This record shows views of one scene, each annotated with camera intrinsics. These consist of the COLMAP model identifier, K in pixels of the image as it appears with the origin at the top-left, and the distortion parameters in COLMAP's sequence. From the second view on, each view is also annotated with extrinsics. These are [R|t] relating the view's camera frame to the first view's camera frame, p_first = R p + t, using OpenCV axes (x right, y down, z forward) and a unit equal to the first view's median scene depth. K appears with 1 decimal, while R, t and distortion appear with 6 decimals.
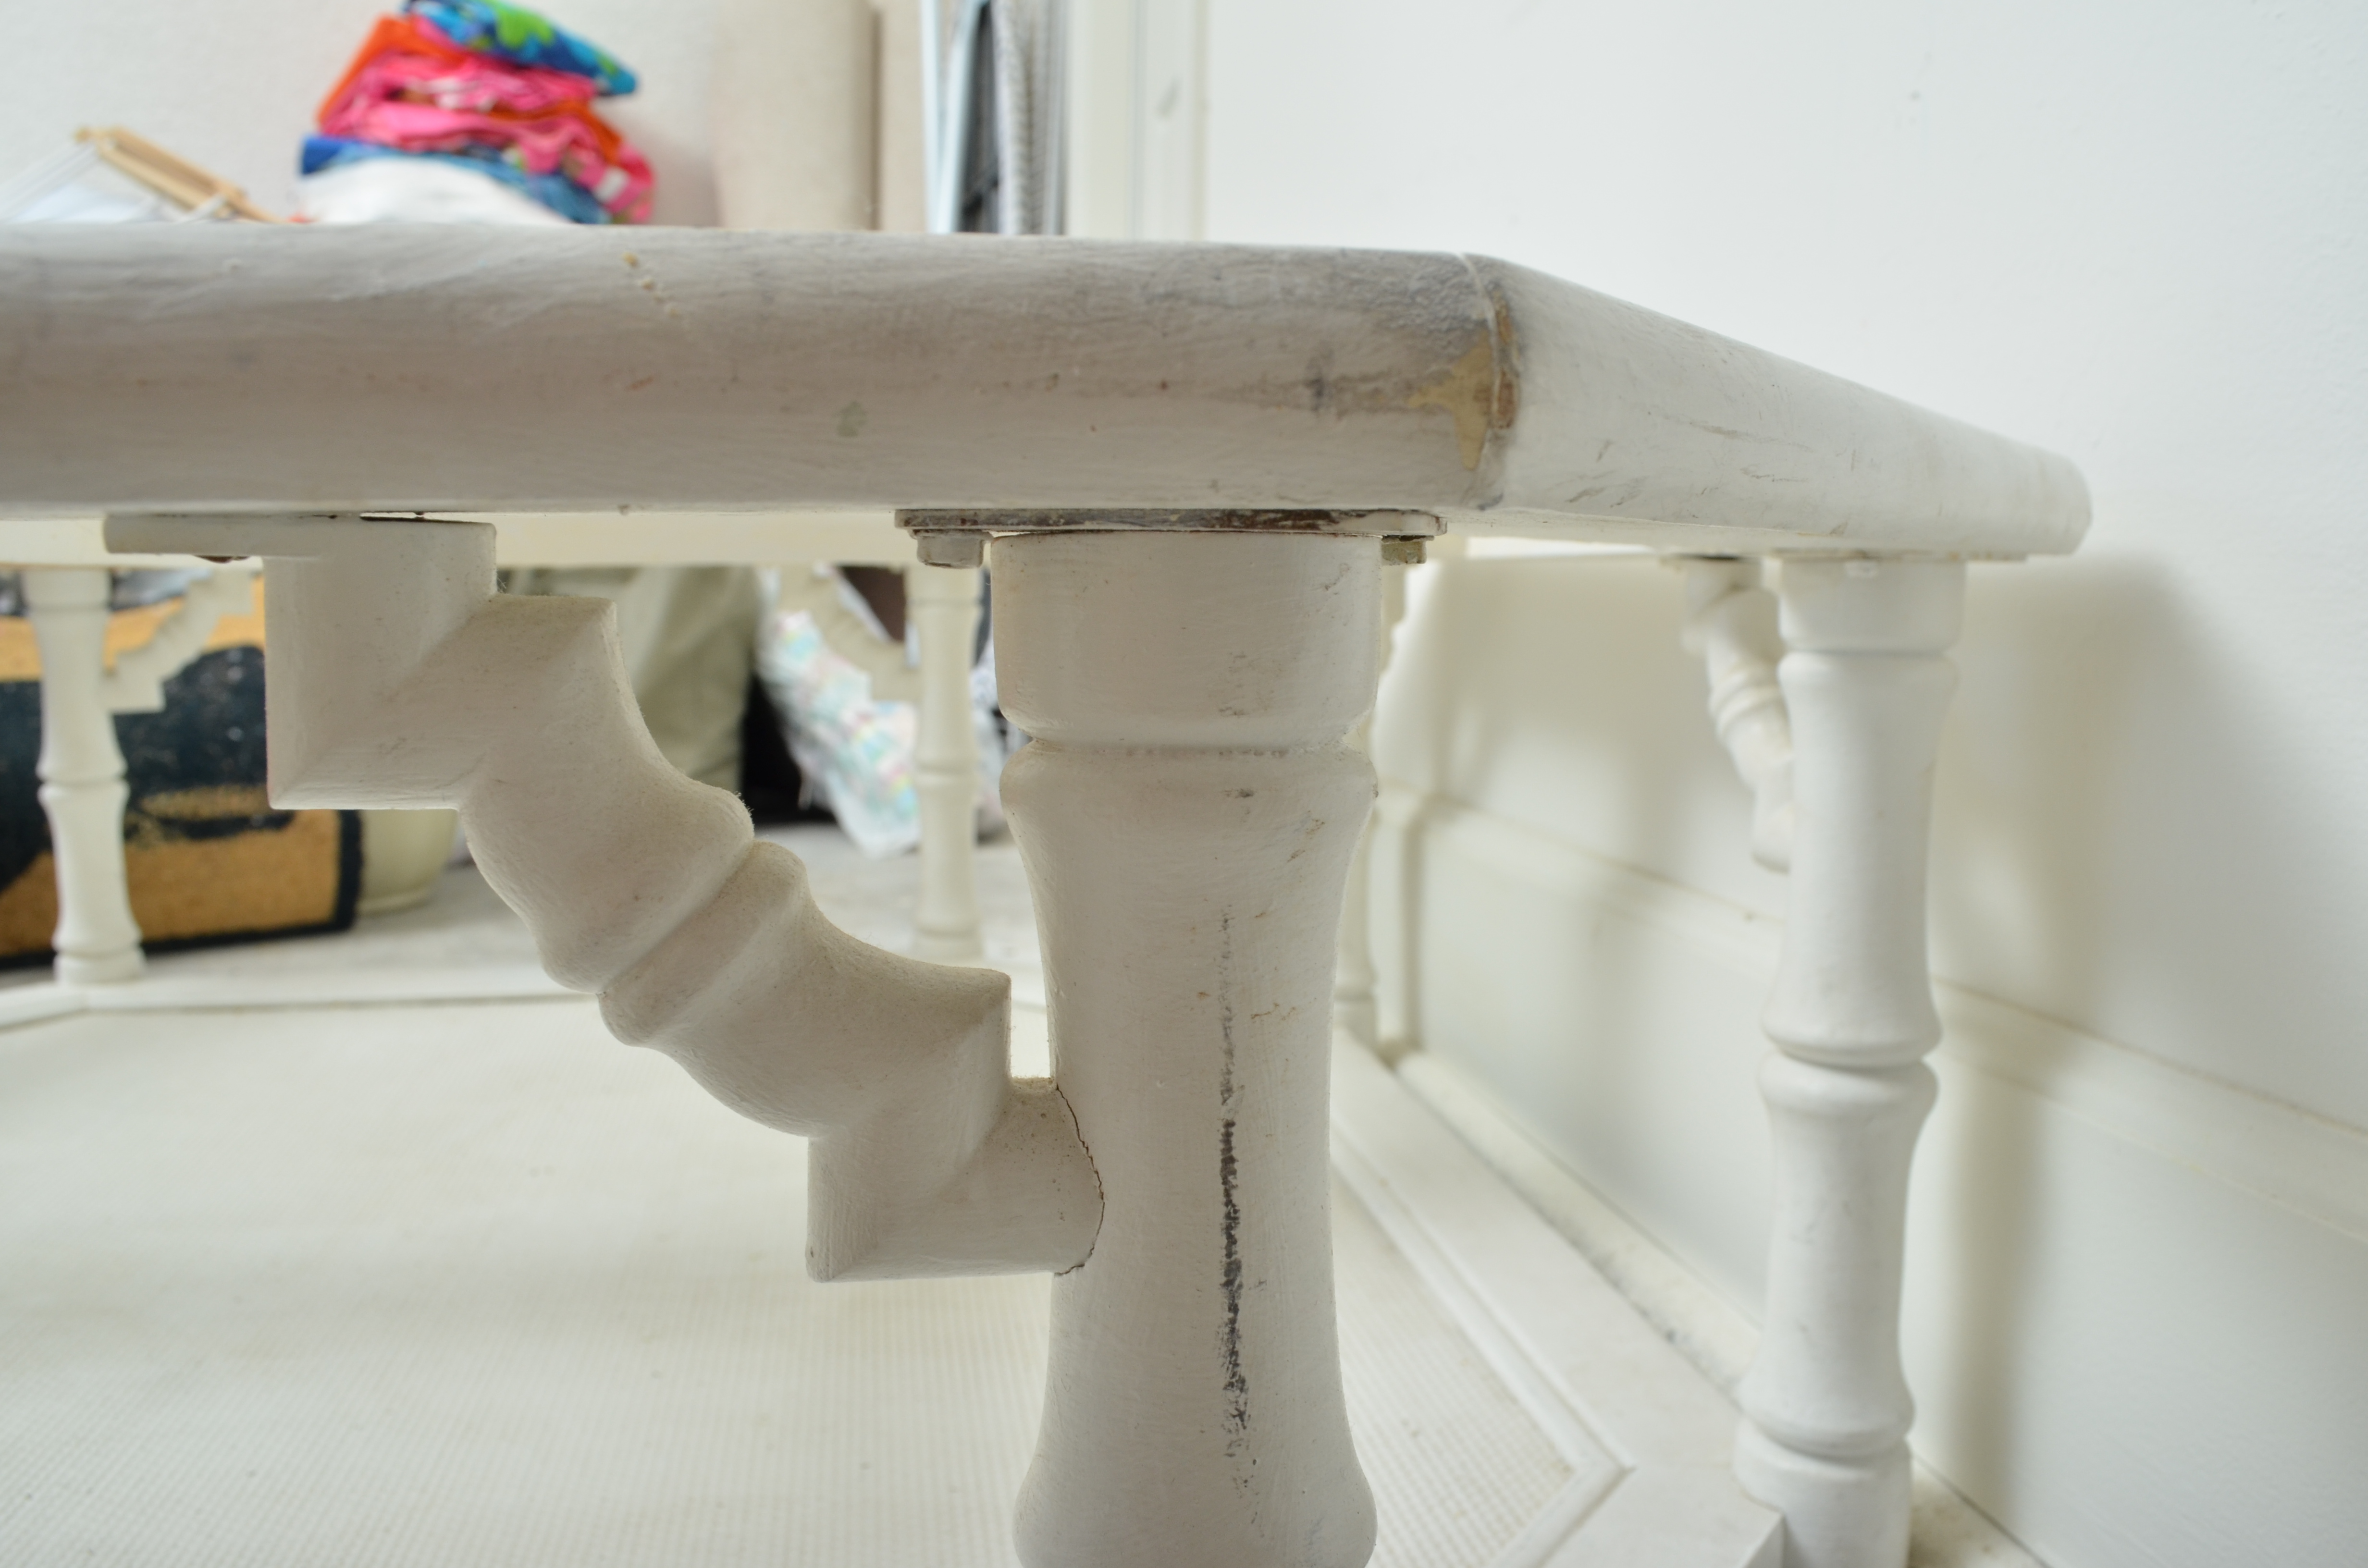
lens RADIAL K [[1787.2, 0, 1183.9], [0, 1787.2, 789.9], [0, 0, 1]] dist [-0.099511, 0.023658]
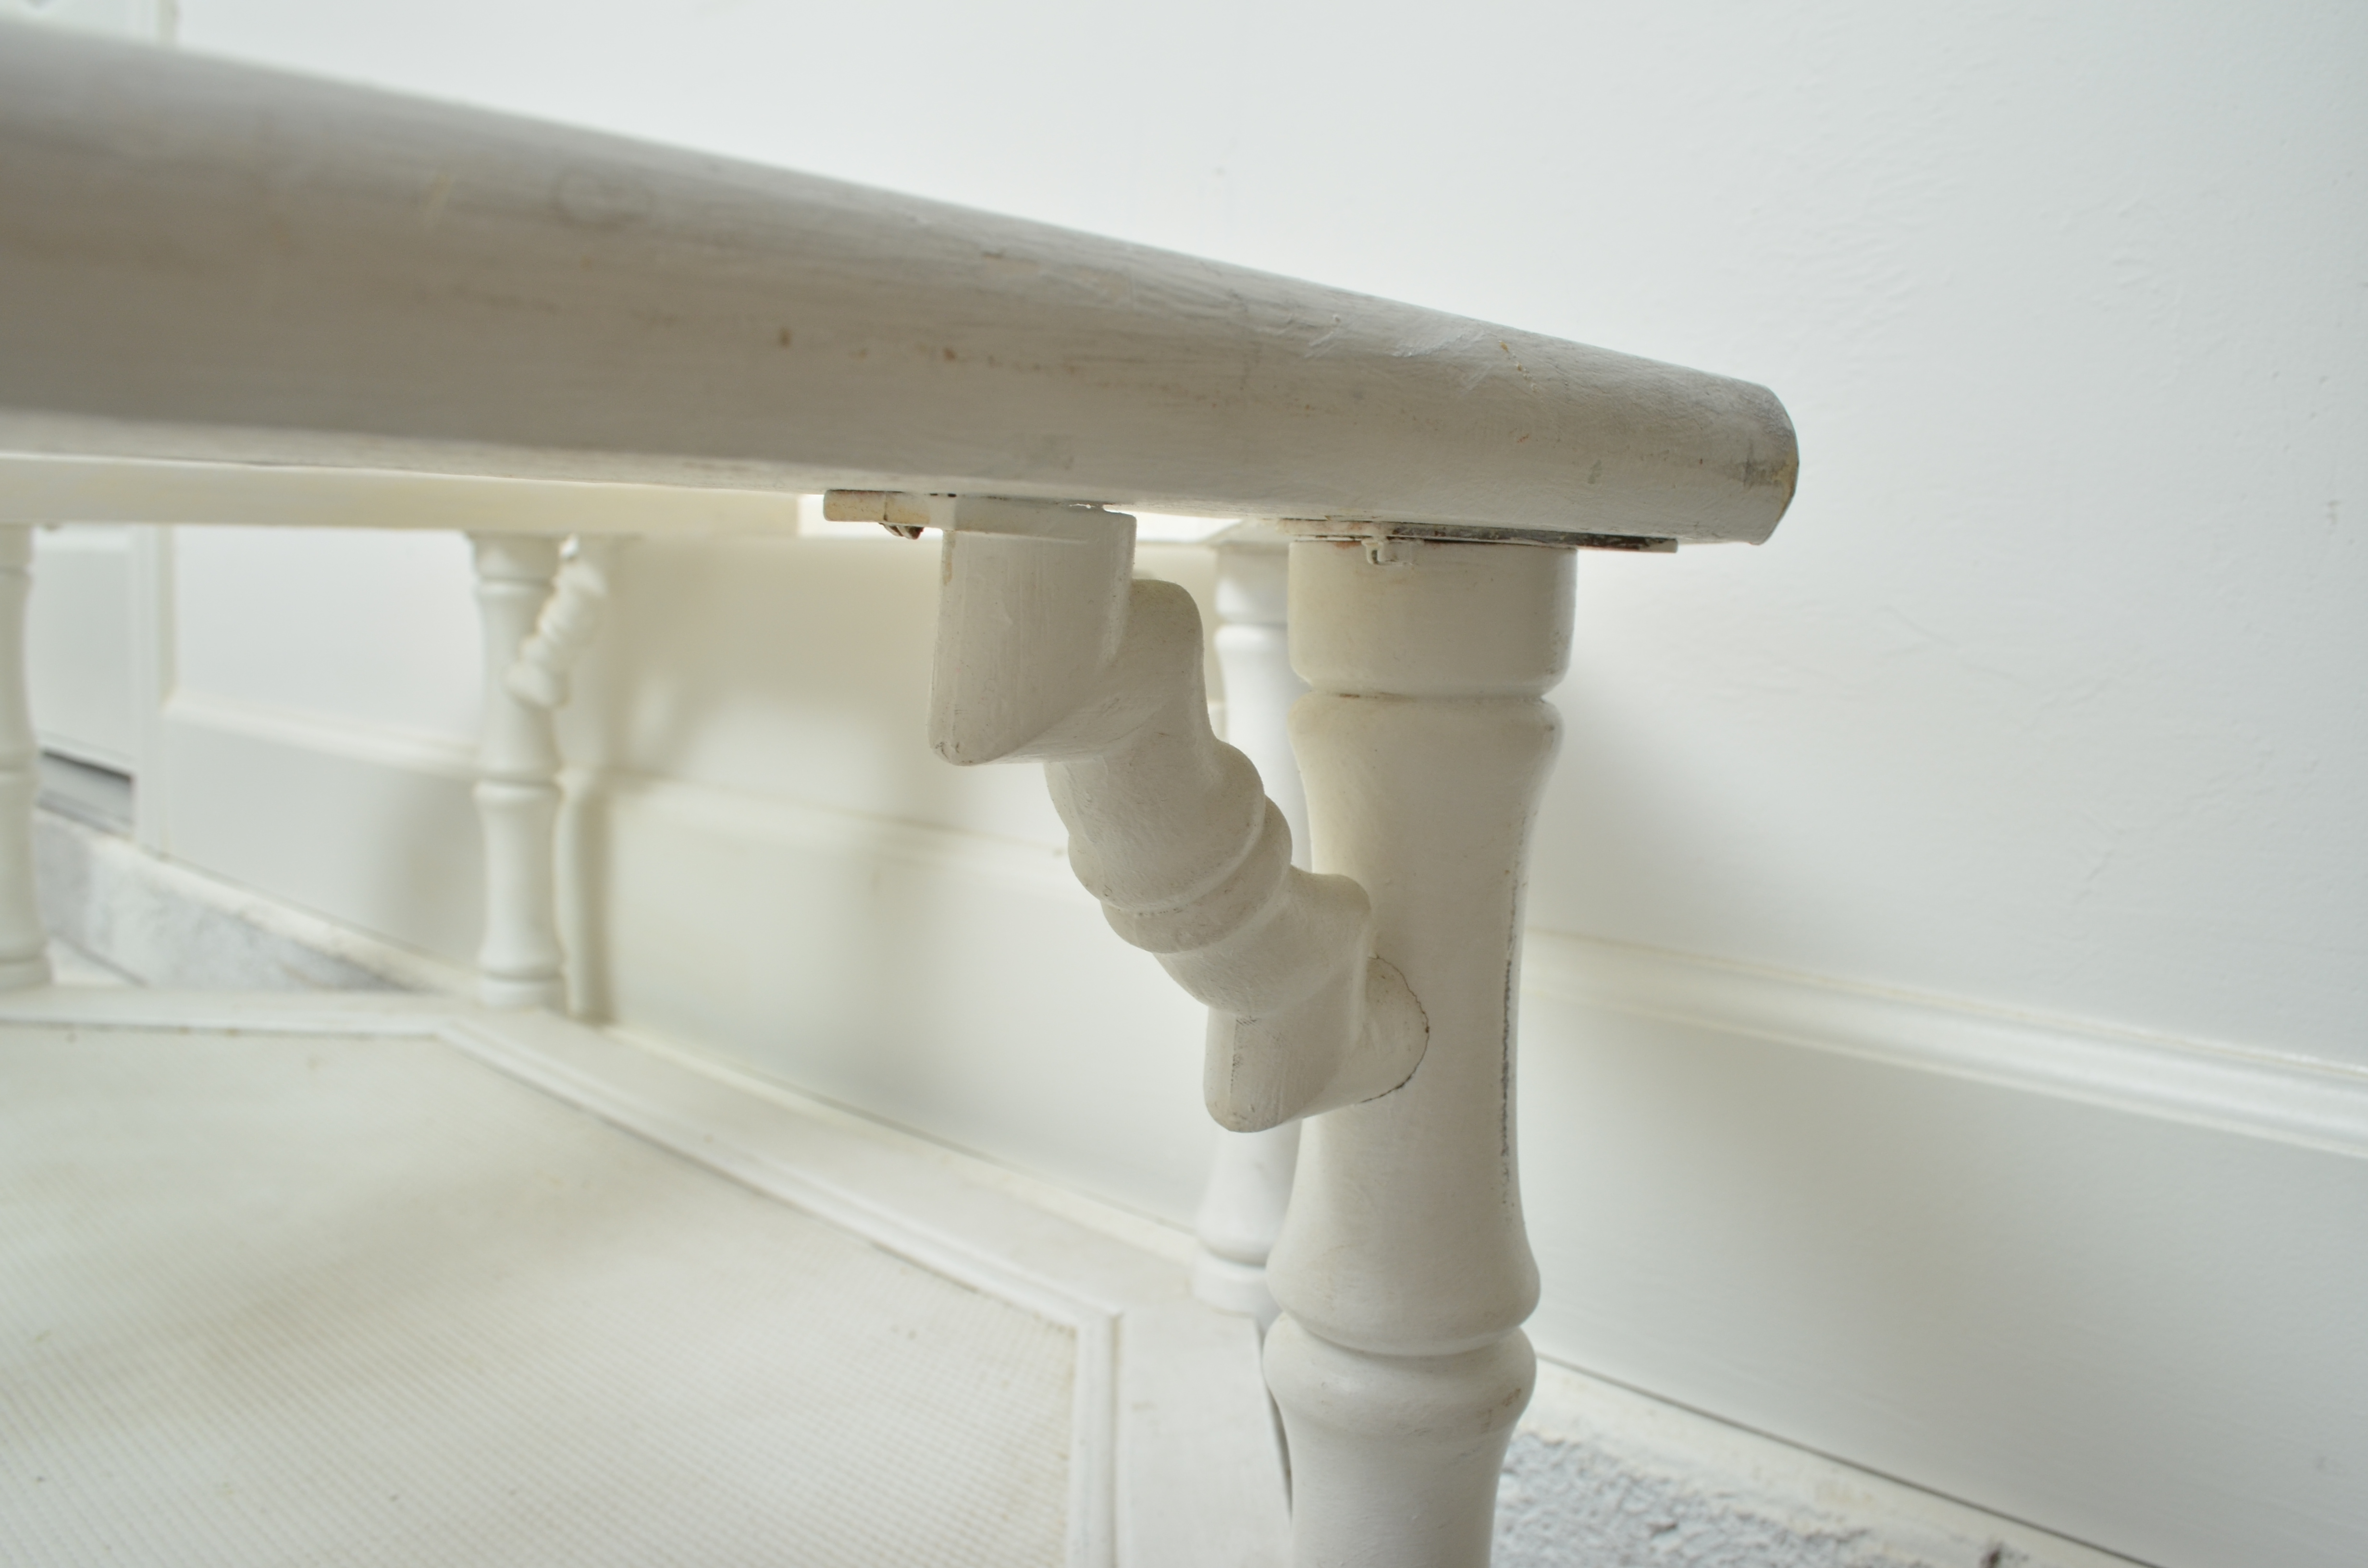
lens RADIAL K [[1787.2, 0, 1199.8], [0, 1787.2, 790.0], [0, 0, 1]] dist [-0.099511, 0.023658]
pose [[0.801449, -0.048958, 0.596056, -1.164978], [0.038983, 0.998801, 0.029621, -0.001528], [-0.596792, -0.000504, 0.802396, 0.013802]]
